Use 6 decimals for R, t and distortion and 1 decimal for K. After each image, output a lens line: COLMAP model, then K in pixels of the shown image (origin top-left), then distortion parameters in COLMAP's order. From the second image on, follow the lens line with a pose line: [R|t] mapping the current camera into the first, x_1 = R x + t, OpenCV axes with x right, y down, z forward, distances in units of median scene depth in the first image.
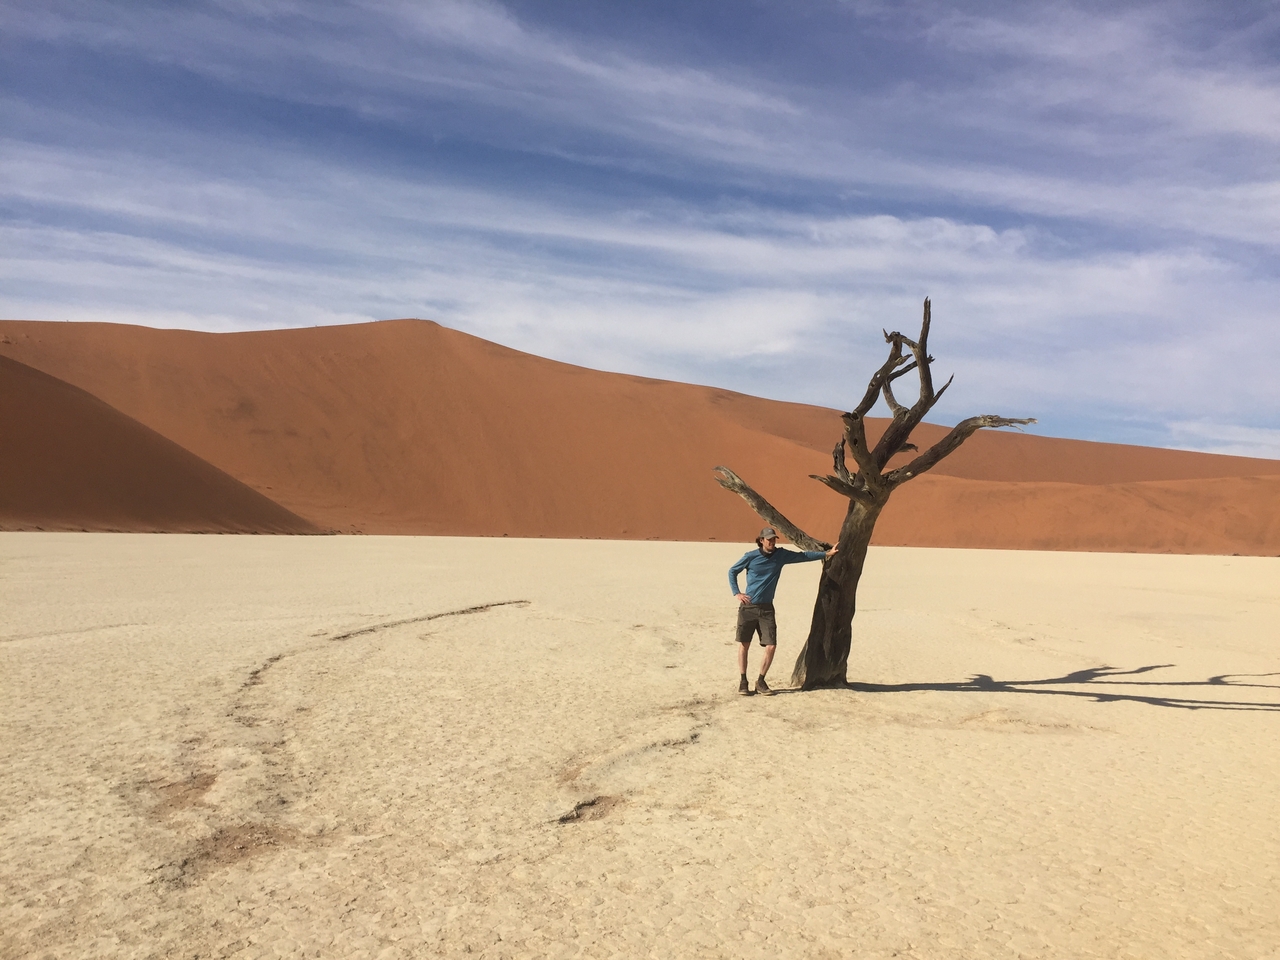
lens RADIAL K [[1088.8, 0, 645.3], [0, 1088.8, 479.8], [0, 0, 1]] dist [0.073544, -0.094640]
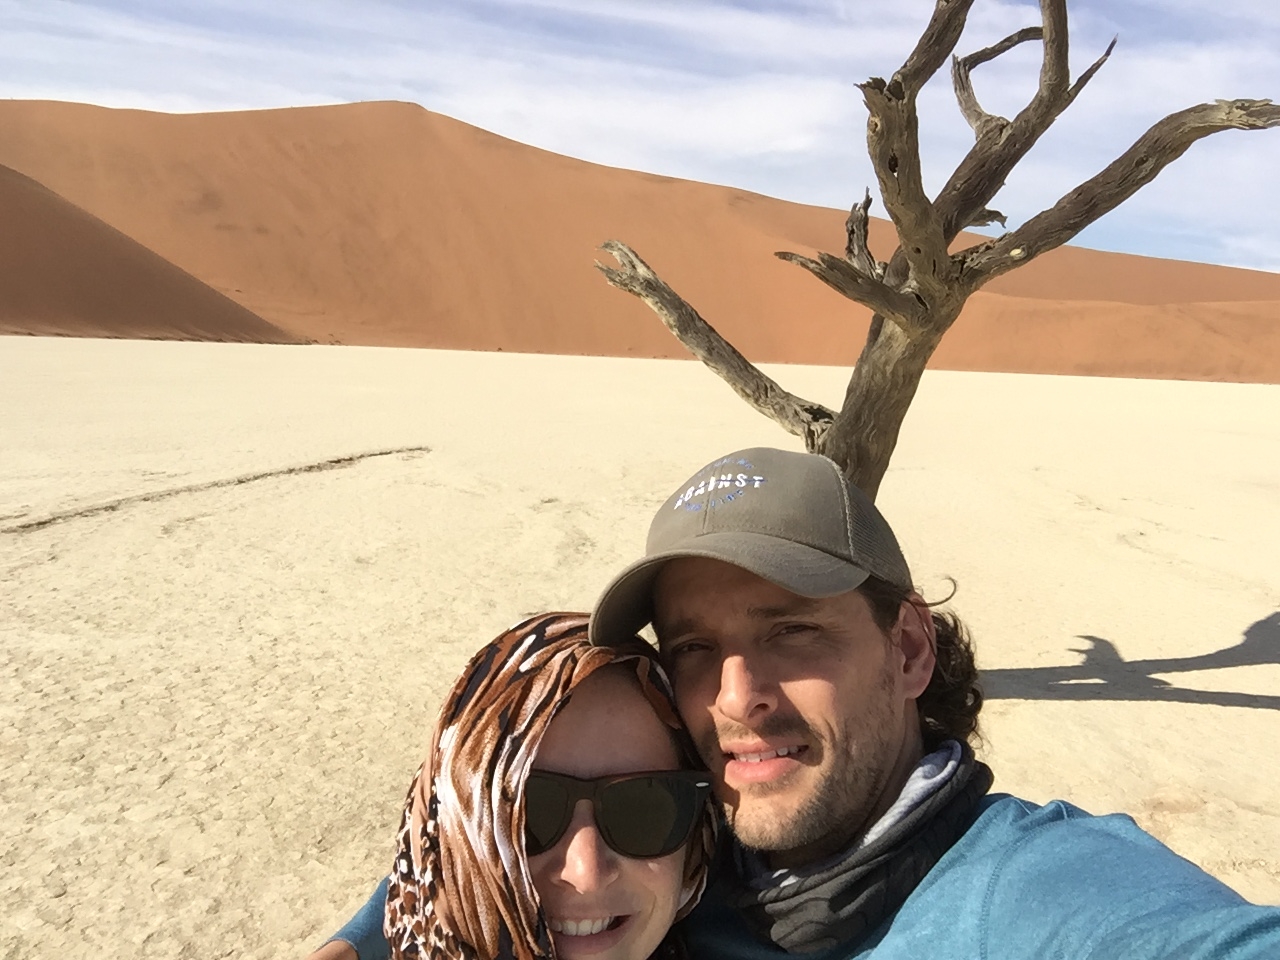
lens RADIAL K [[1179.4, 0, 640.0], [0, 1179.4, 489.5], [0, 0, 1]] dist [0.013878, 0.000000]
pose [[0.999736, 0.020794, -0.009758, 0.089754], [-0.018880, 0.985854, 0.166539, 0.009552], [0.013083, -0.166311, 0.985987, 0.465912]]
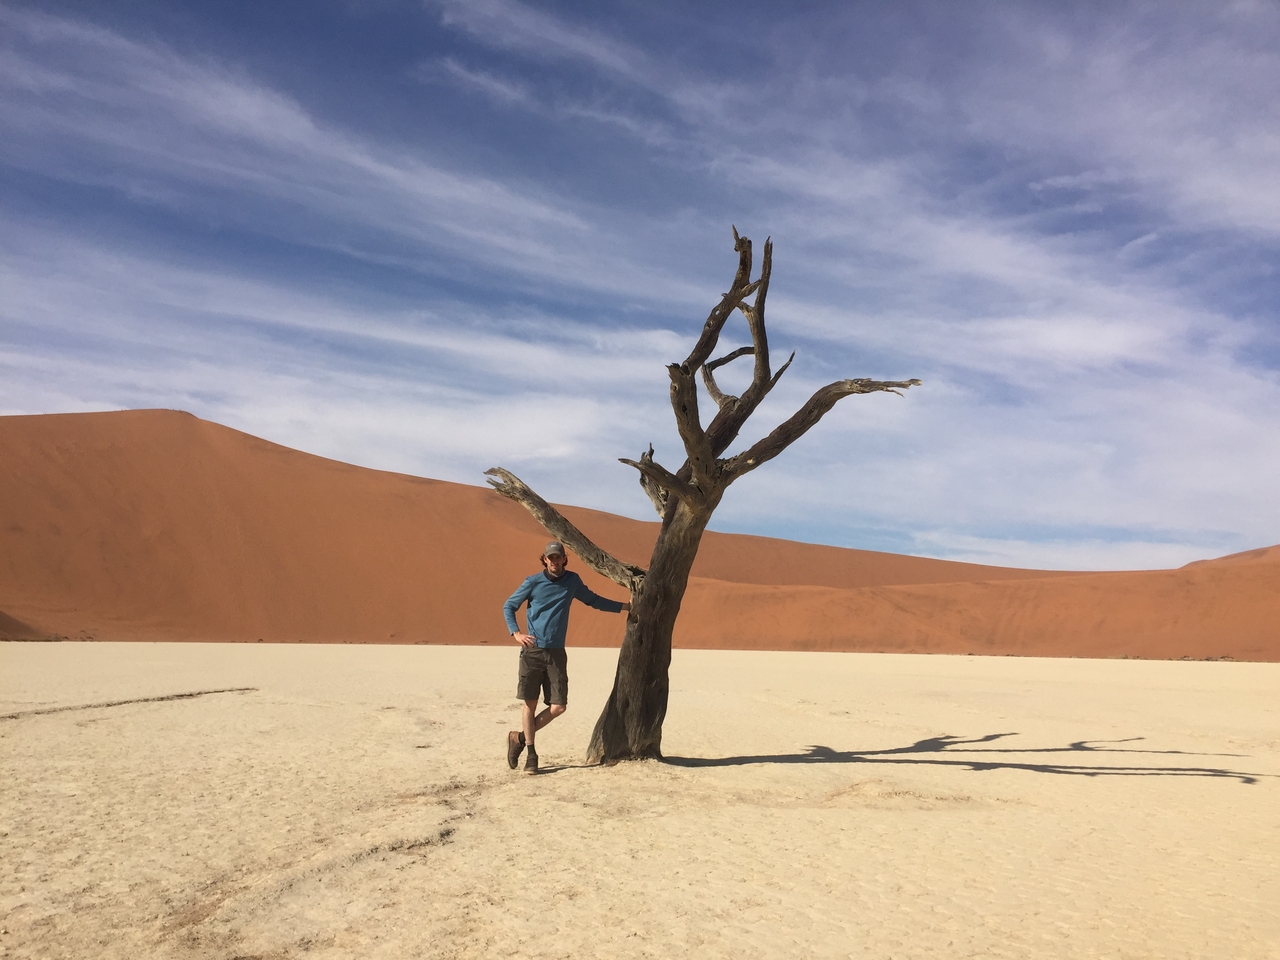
lens RADIAL K [[1088.8, 0, 640.1], [0, 1088.8, 470.4], [0, 0, 1]] dist [0.073544, -0.094640]
pose [[0.981392, 0.022623, 0.190675, 0.022300], [-0.002923, 0.994680, -0.102971, 0.067223], [-0.191990, 0.100497, 0.976238, 0.250752]]
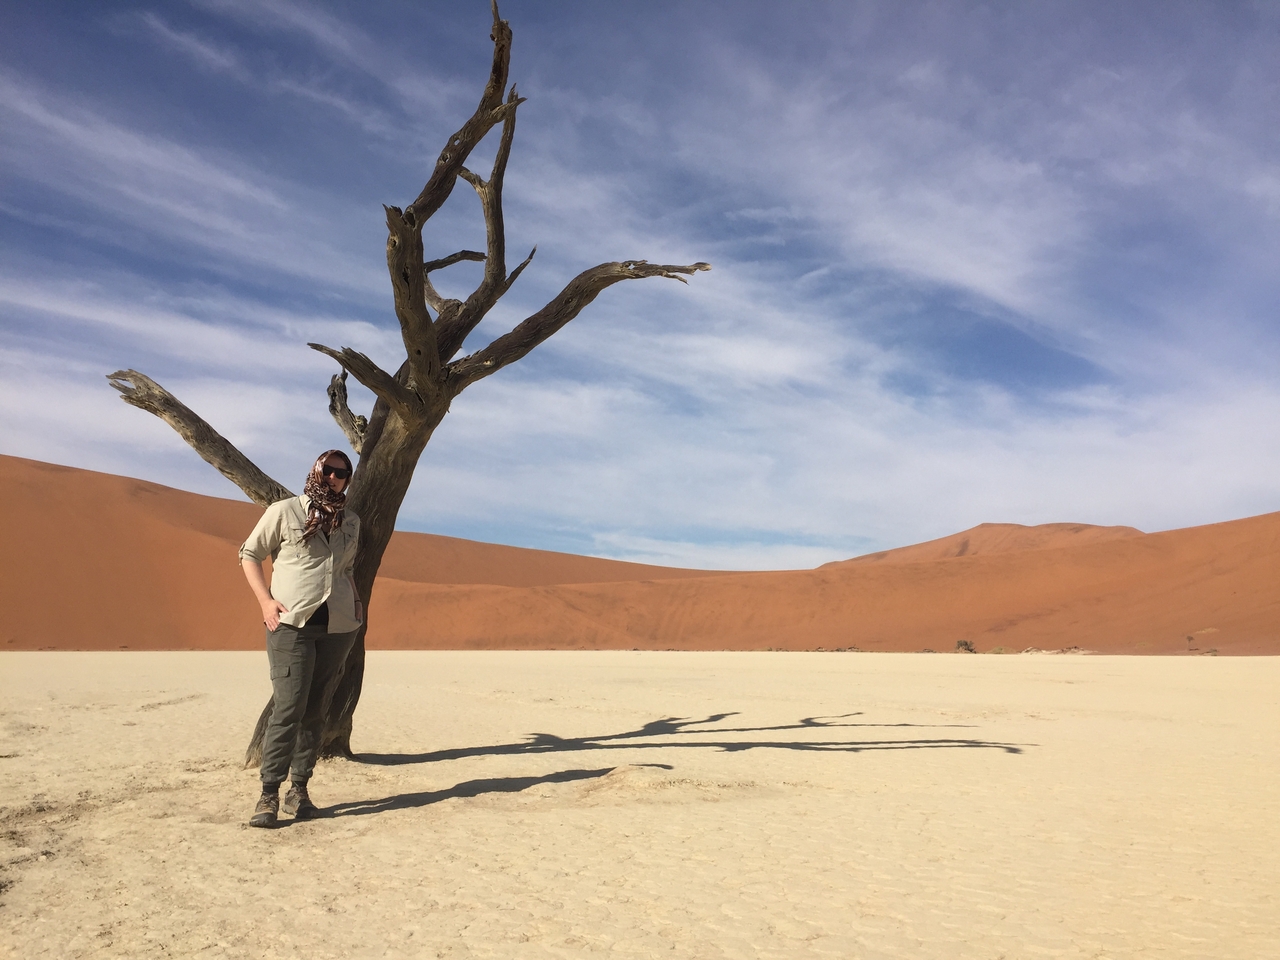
lens RADIAL K [[1088.8, 0, 633.3], [0, 1088.8, 470.2], [0, 0, 1]] dist [0.073544, -0.094640]
pose [[0.882473, 0.053786, 0.467277, 0.038337], [-0.005950, 0.994637, -0.103252, 0.094966], [-0.470325, 0.088337, 0.878061, 0.405592]]
